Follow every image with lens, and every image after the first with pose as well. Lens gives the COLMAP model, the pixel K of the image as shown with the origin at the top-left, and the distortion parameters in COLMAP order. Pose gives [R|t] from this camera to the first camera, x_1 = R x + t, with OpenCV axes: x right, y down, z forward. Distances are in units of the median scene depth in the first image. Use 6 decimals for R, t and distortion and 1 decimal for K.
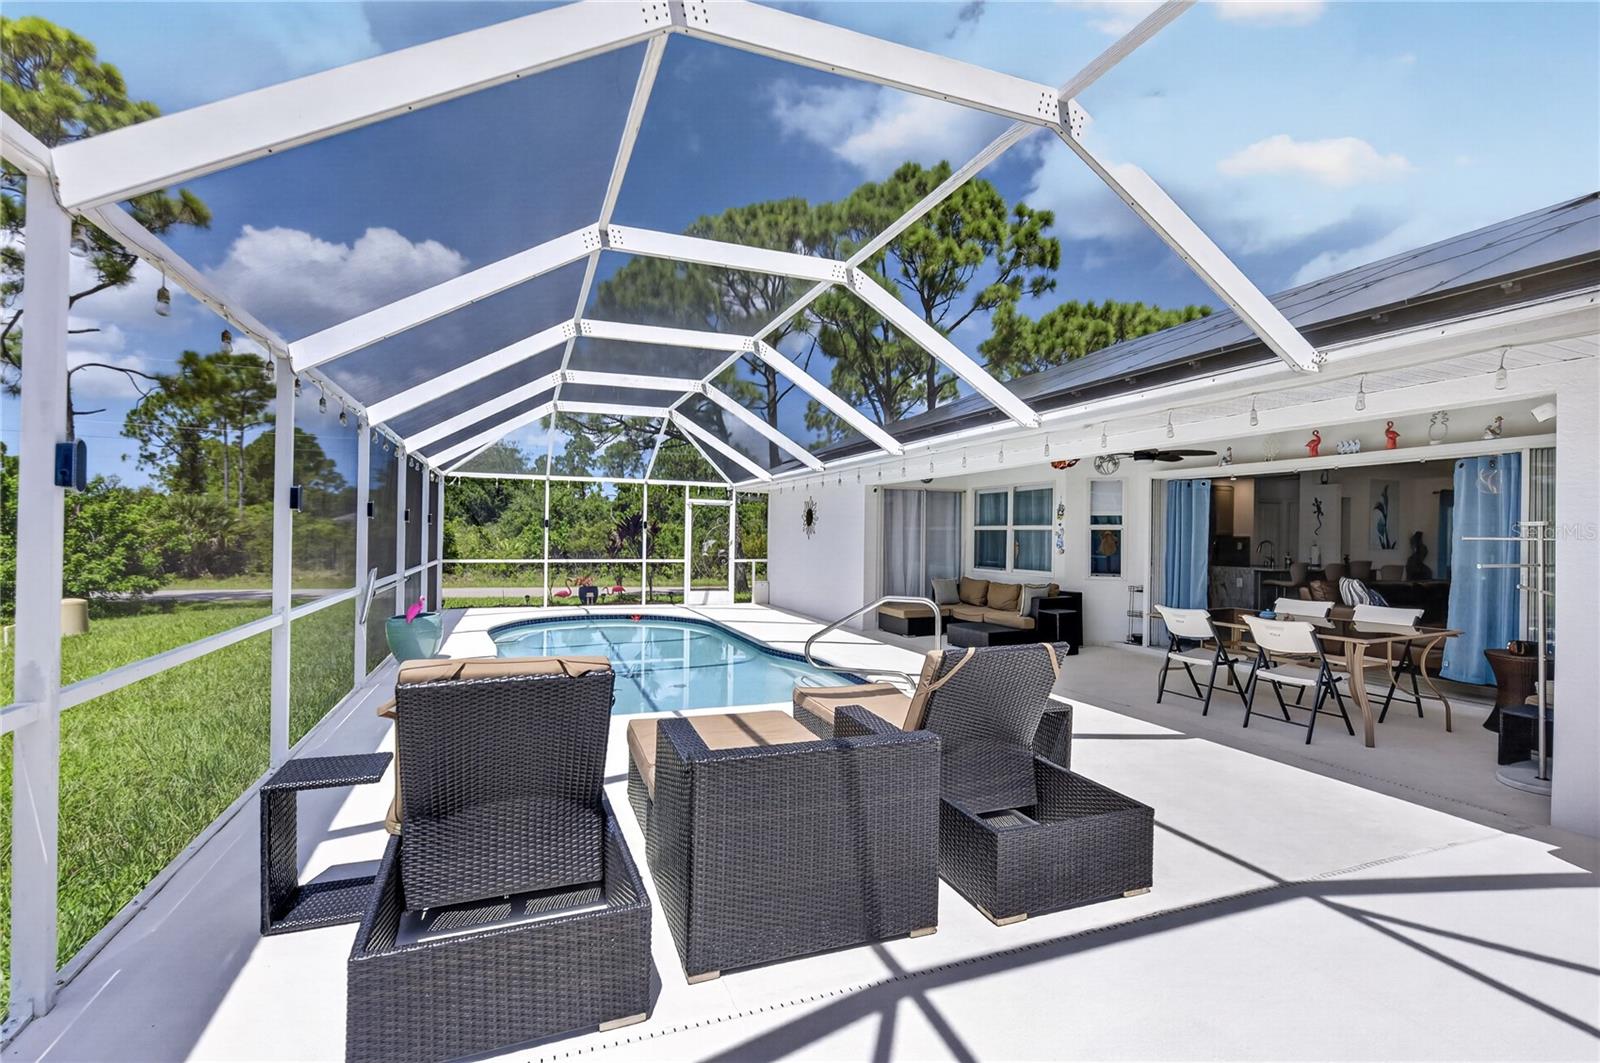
lens RADIAL K [[717.4, 0, 801.4], [0, 717.4, 534.2], [0, 0, 1]] dist [-0.001642, -0.000904]
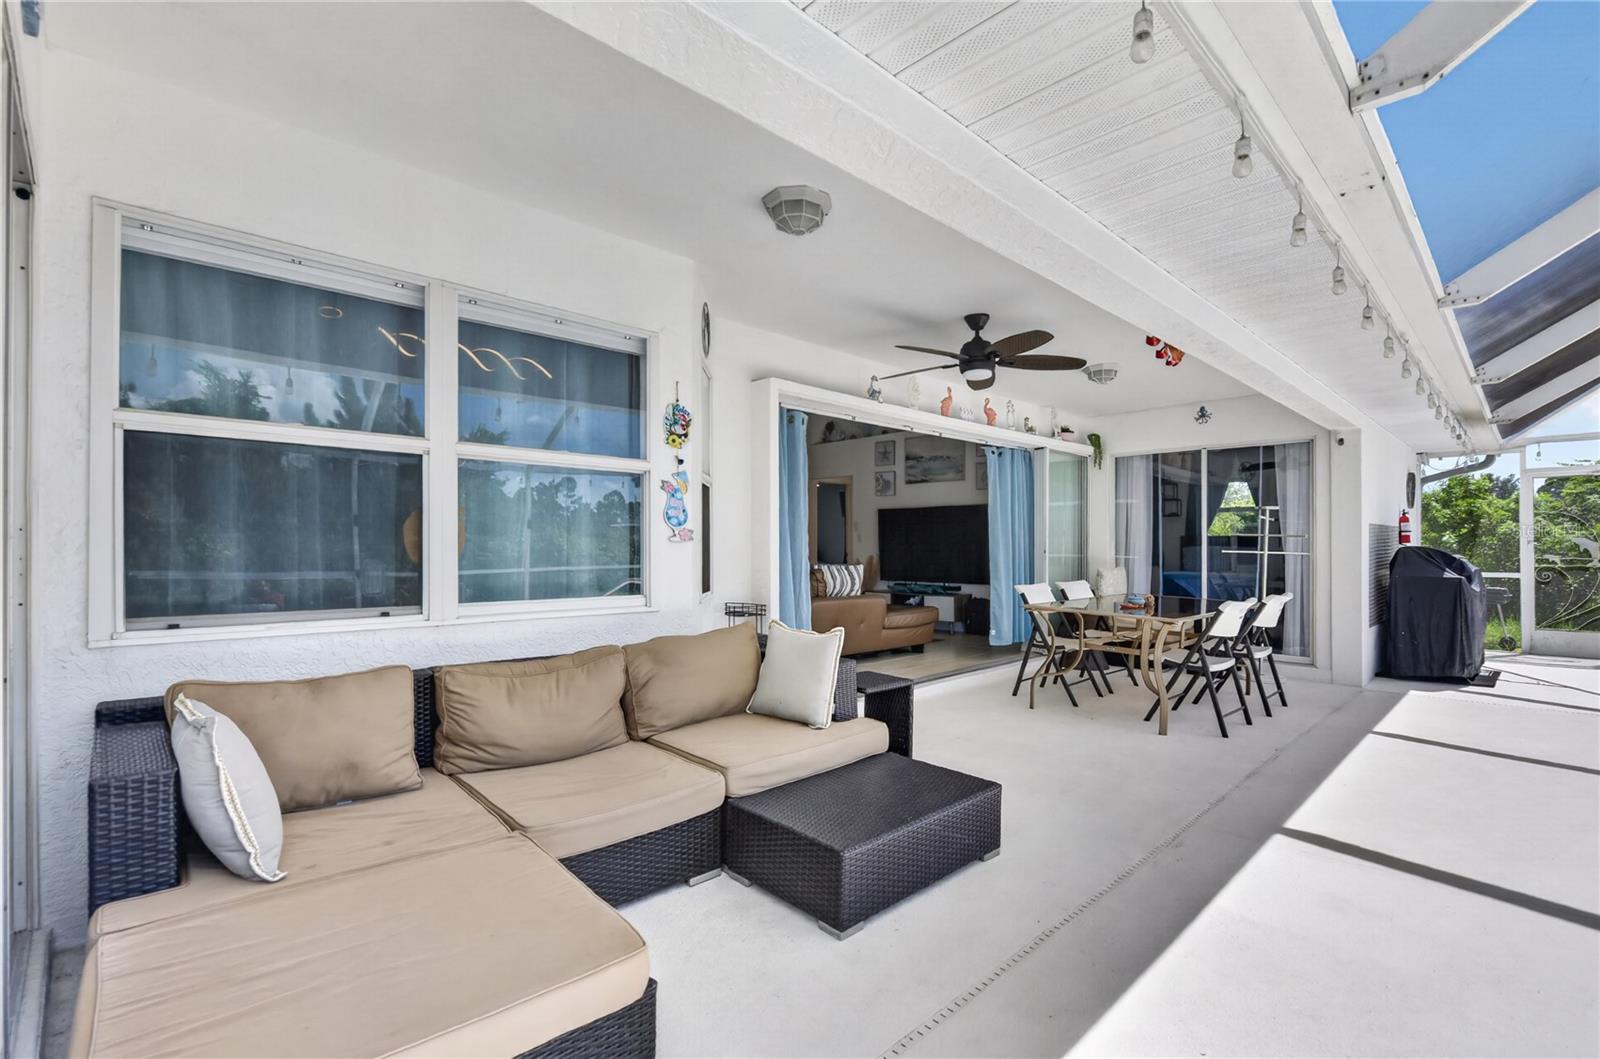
lens RADIAL K [[717.5, 0, 797.1], [0, 717.5, 547.8], [0, 0, 1]] dist [0.000019, -0.000201]
pose [[-0.369969, -0.012812, 0.928956, -0.000741], [-0.007486, 0.999914, 0.010810, 0.021992], [-0.929014, -0.002954, -0.370033, 0.897350]]
